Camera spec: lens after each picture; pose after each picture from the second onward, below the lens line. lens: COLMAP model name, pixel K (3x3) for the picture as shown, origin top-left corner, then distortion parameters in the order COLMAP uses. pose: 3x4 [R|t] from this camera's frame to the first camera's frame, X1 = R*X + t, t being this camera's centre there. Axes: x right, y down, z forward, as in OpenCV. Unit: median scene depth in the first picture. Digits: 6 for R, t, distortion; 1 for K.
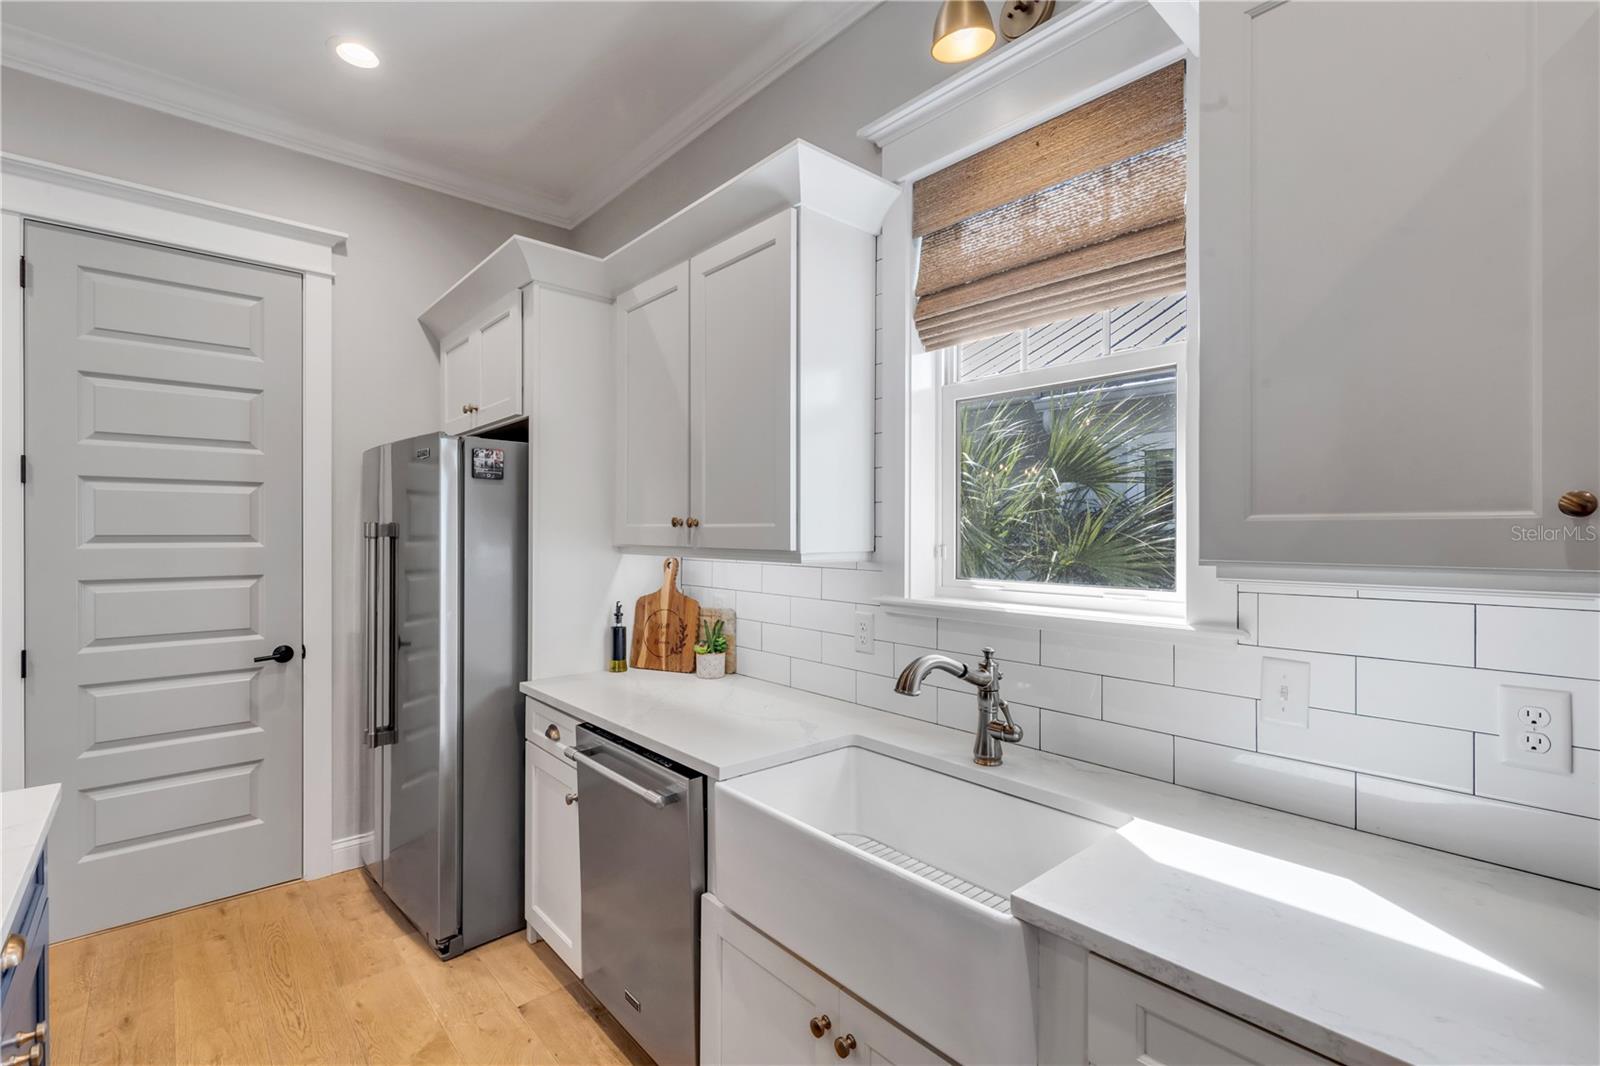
lens RADIAL K [[726.0, 0, 800.6], [0, 726.0, 536.1], [0, 0, 1]] dist [0.008260, -0.001030]
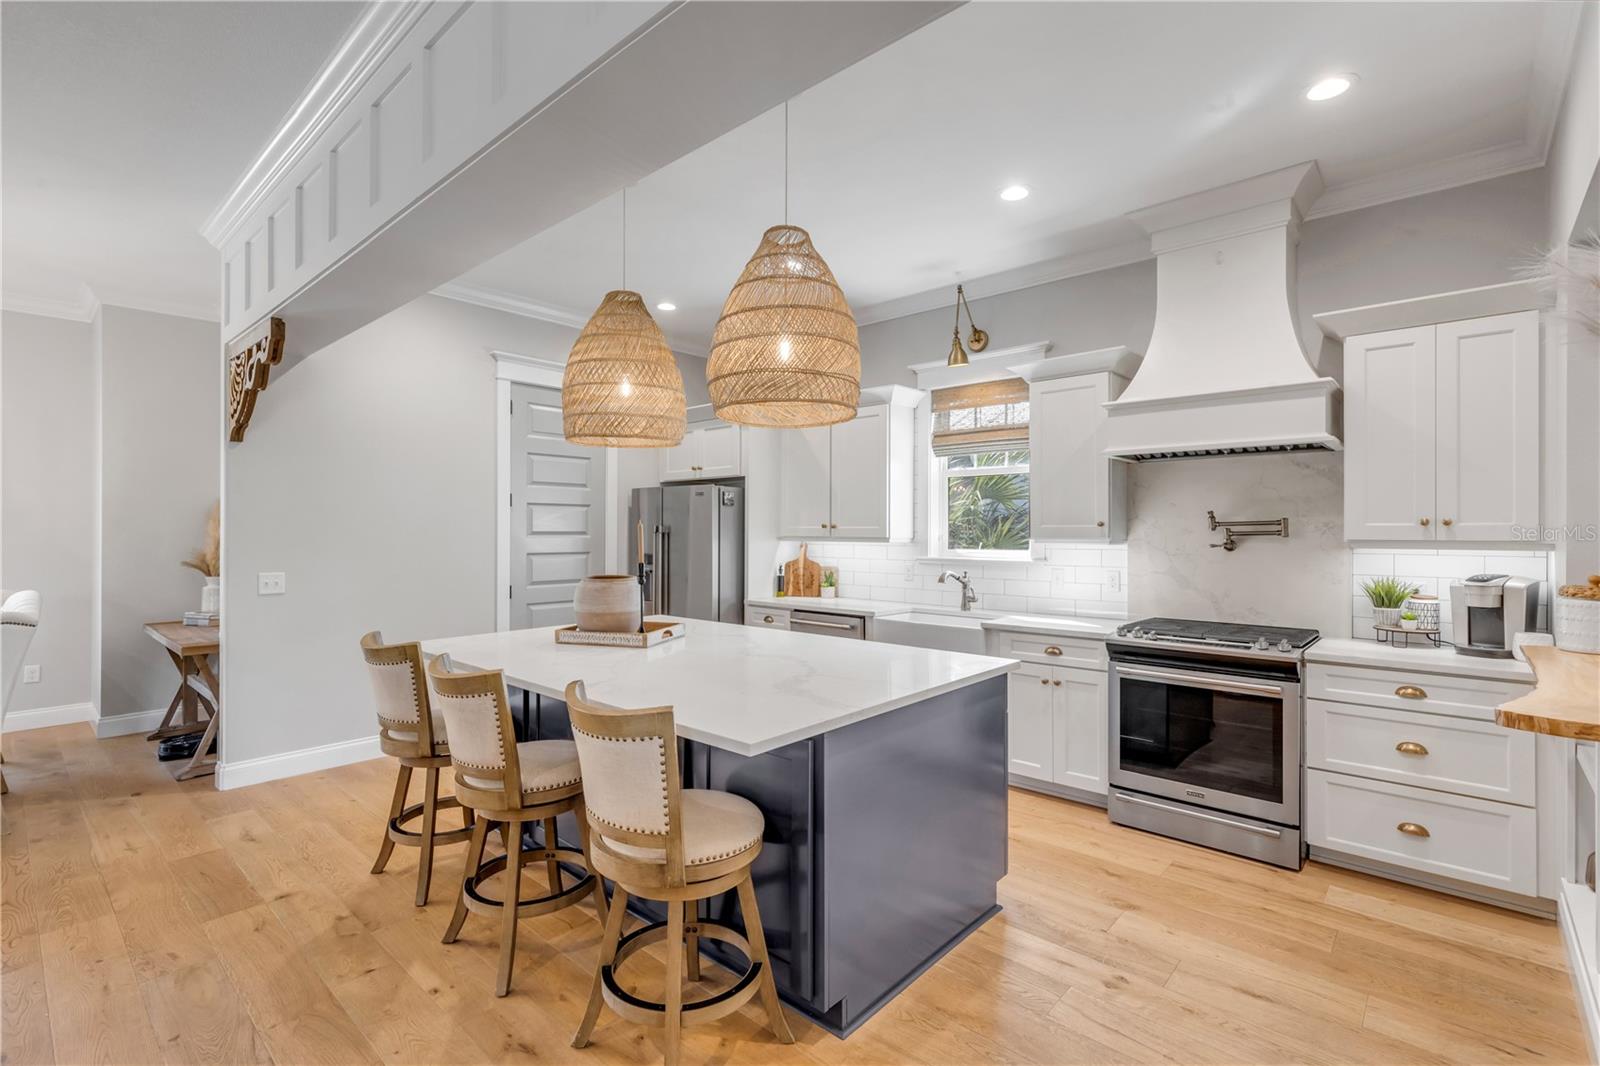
lens RADIAL K [[726.0, 0, 788.1], [0, 726.0, 531.8], [0, 0, 1]] dist [0.008260, -0.001030]
pose [[0.995096, -0.000455, 0.098911, -0.543913], [0.000764, 0.999995, -0.003080, 0.007122], [-0.098909, 0.003141, 0.995091, -1.340709]]
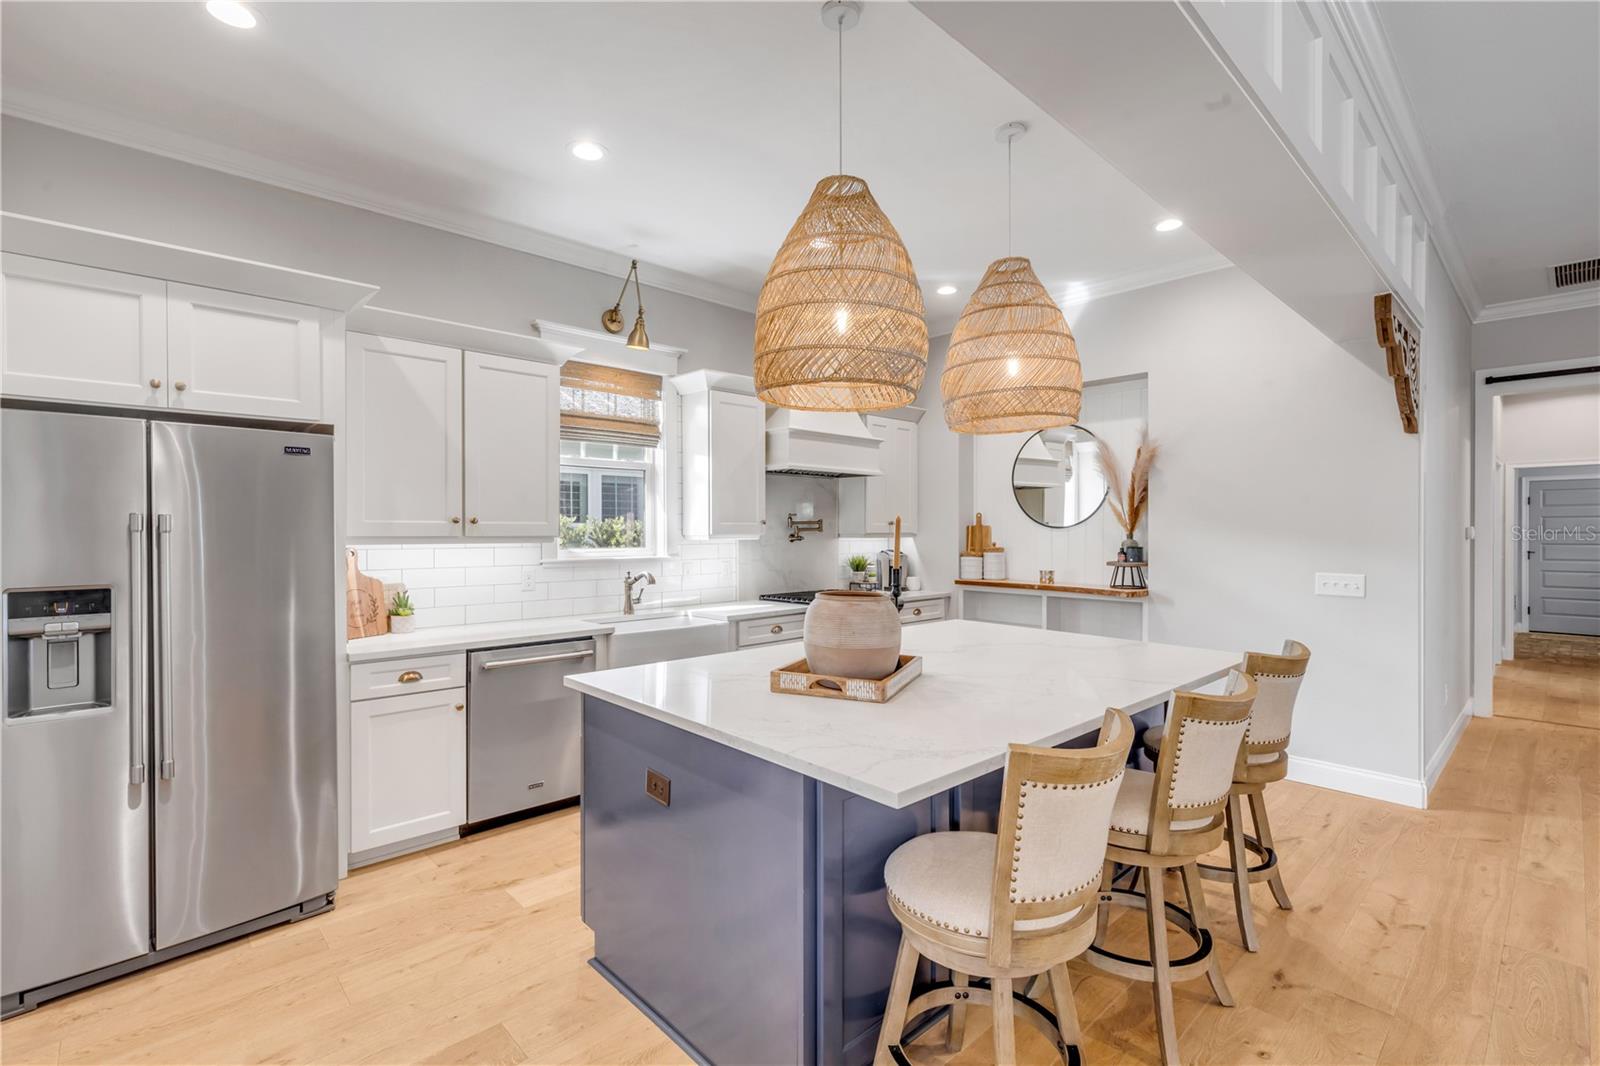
lens RADIAL K [[726.0, 0, 808.9], [0, 726.0, 532.5], [0, 0, 1]] dist [0.008260, -0.001030]
pose [[-0.041931, -0.006723, 0.999098, -1.825961], [0.004890, 0.999964, 0.006934, -0.000798], [-0.999109, 0.005177, -0.041896, 0.351031]]
